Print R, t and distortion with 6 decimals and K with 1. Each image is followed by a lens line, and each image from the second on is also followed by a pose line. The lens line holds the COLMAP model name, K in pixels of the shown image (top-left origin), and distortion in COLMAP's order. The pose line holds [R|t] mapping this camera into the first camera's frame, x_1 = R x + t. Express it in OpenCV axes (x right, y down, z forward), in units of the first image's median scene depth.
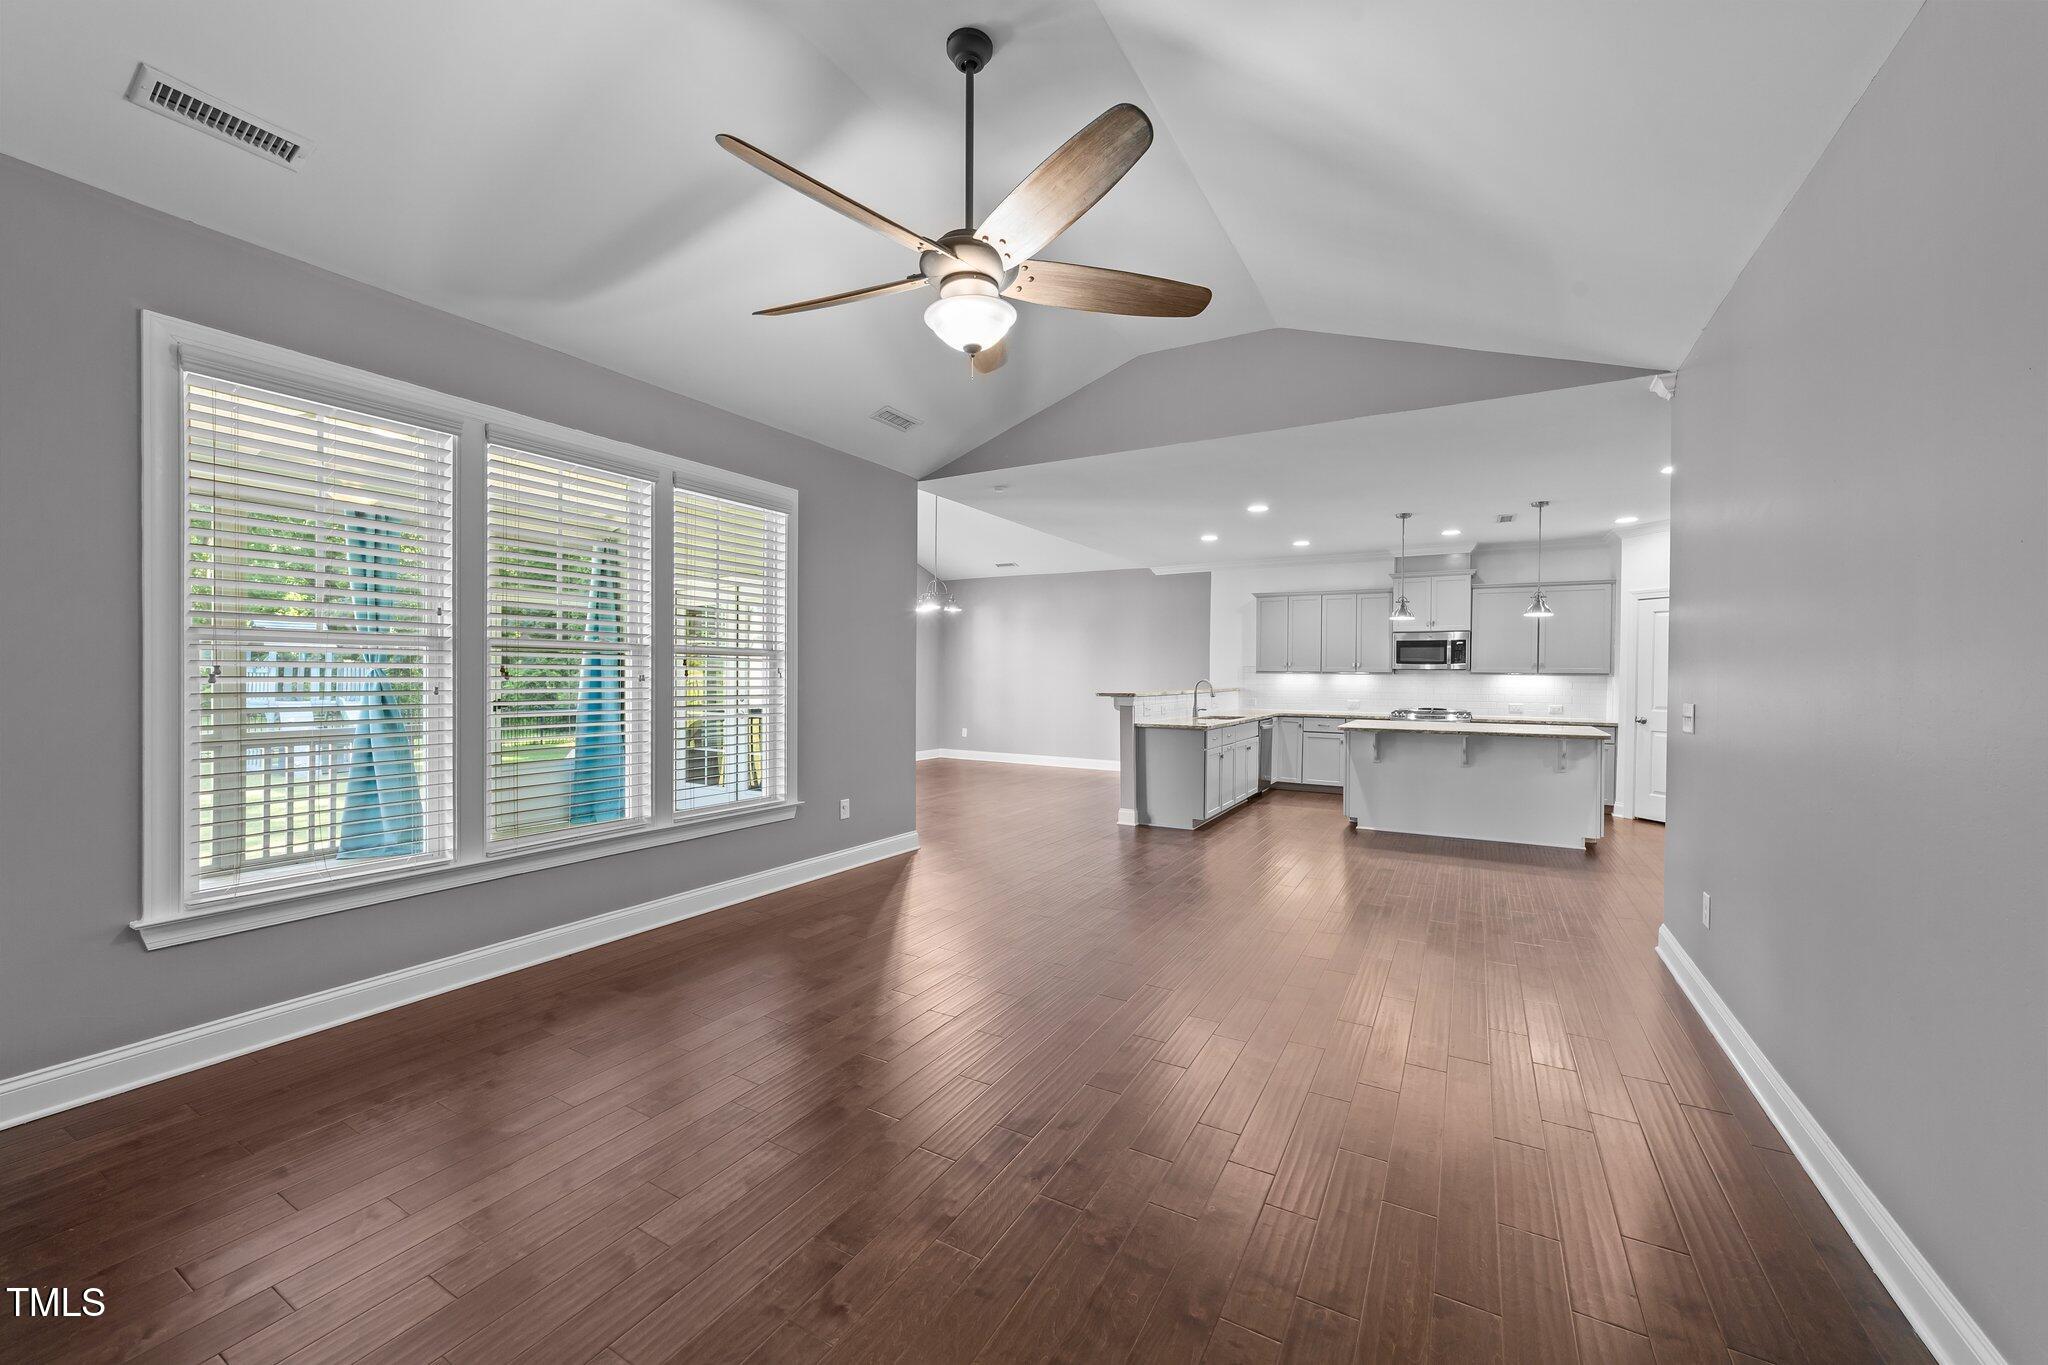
lens RADIAL K [[783.3, 0, 1051.4], [0, 783.3, 683.8], [0, 0, 1]] dist [-0.000643, 0.000069]
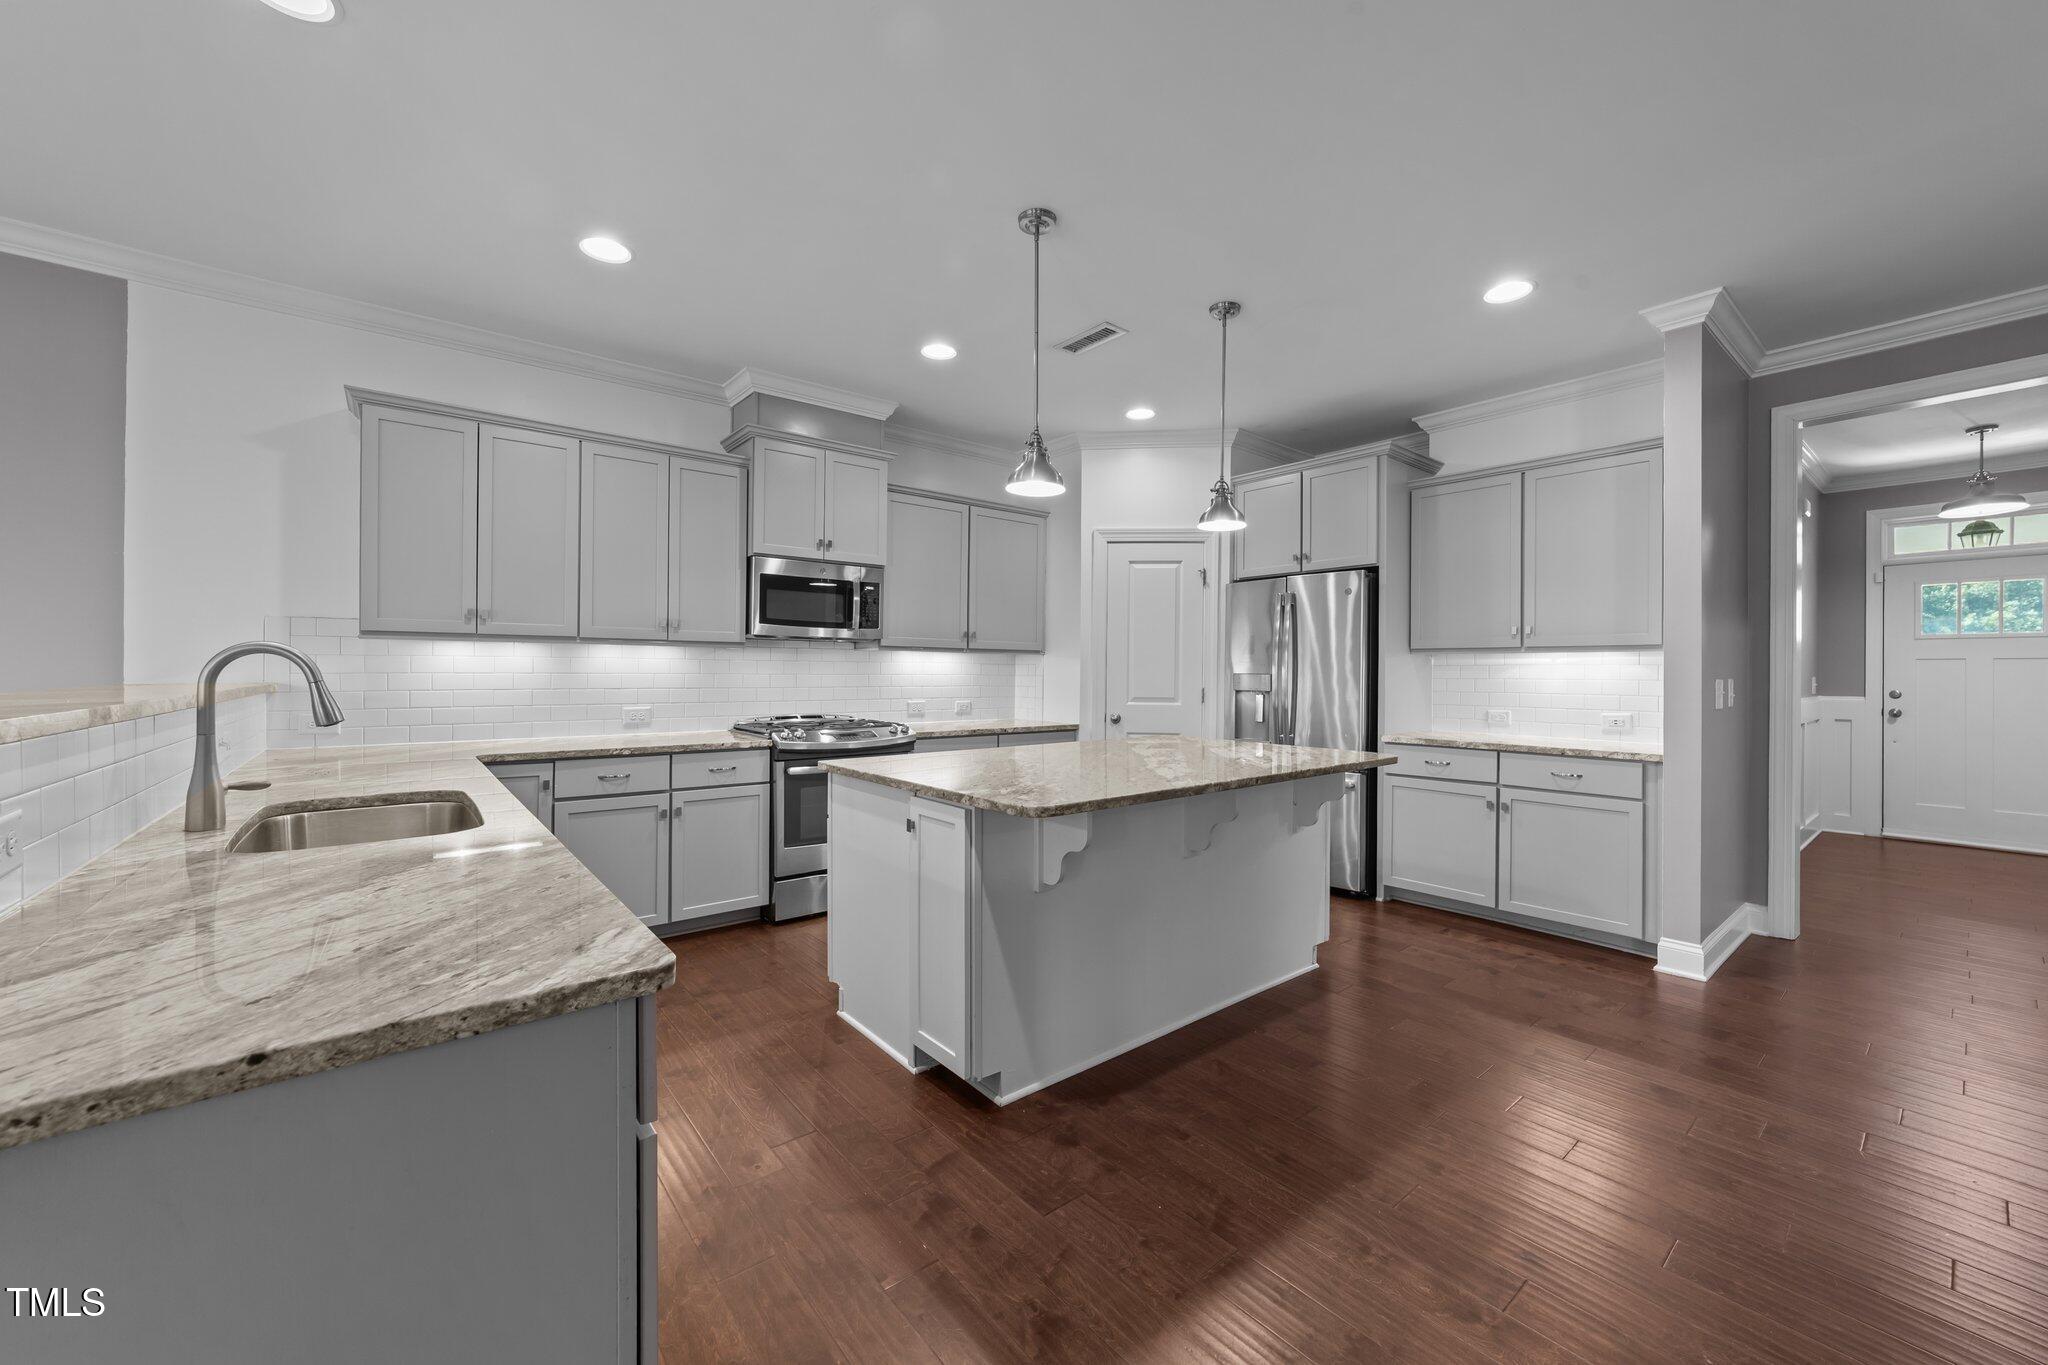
lens RADIAL K [[775.1, 0, 1015.5], [0, 775.1, 671.0], [0, 0, 1]] dist [-0.000953, -0.000004]
pose [[0.382646, -0.003584, 0.923888, 0.078455], [0.009443, 0.999955, -0.000031, 0.003673], [-0.923847, 0.008736, 0.382662, 0.702774]]
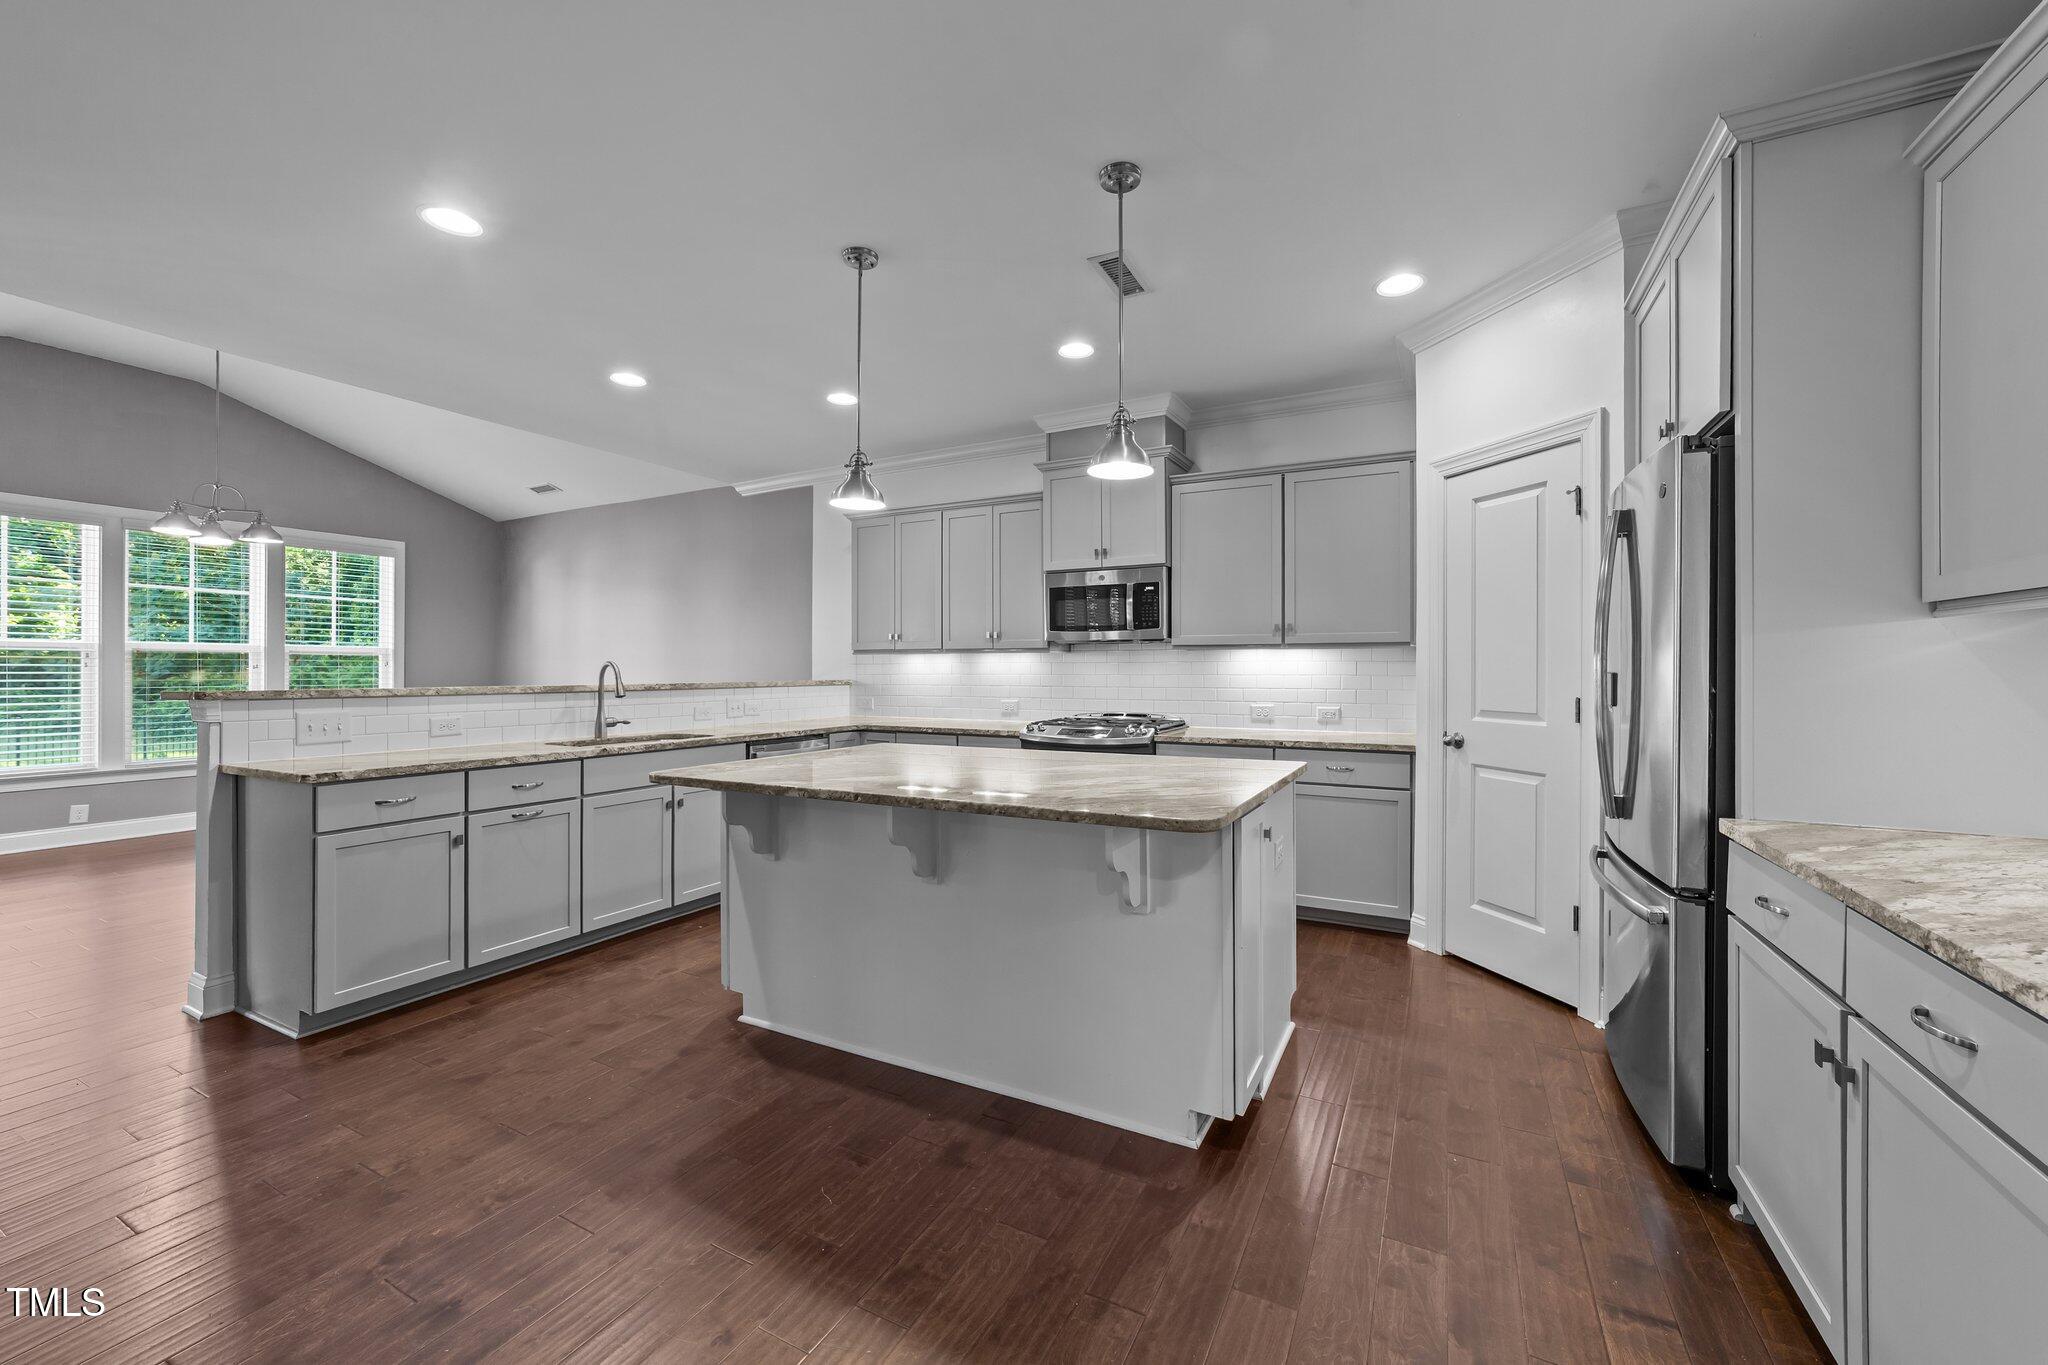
lens RADIAL K [[780.9, 0, 1058.7], [0, 780.9, 668.5], [0, 0, 1]] dist [-0.002200, 0.000194]
pose [[0.999359, -0.008481, 0.034775, 0.436276], [0.009050, 0.999827, -0.016232, 0.008660], [-0.034631, 0.016536, 0.999263, 0.476389]]
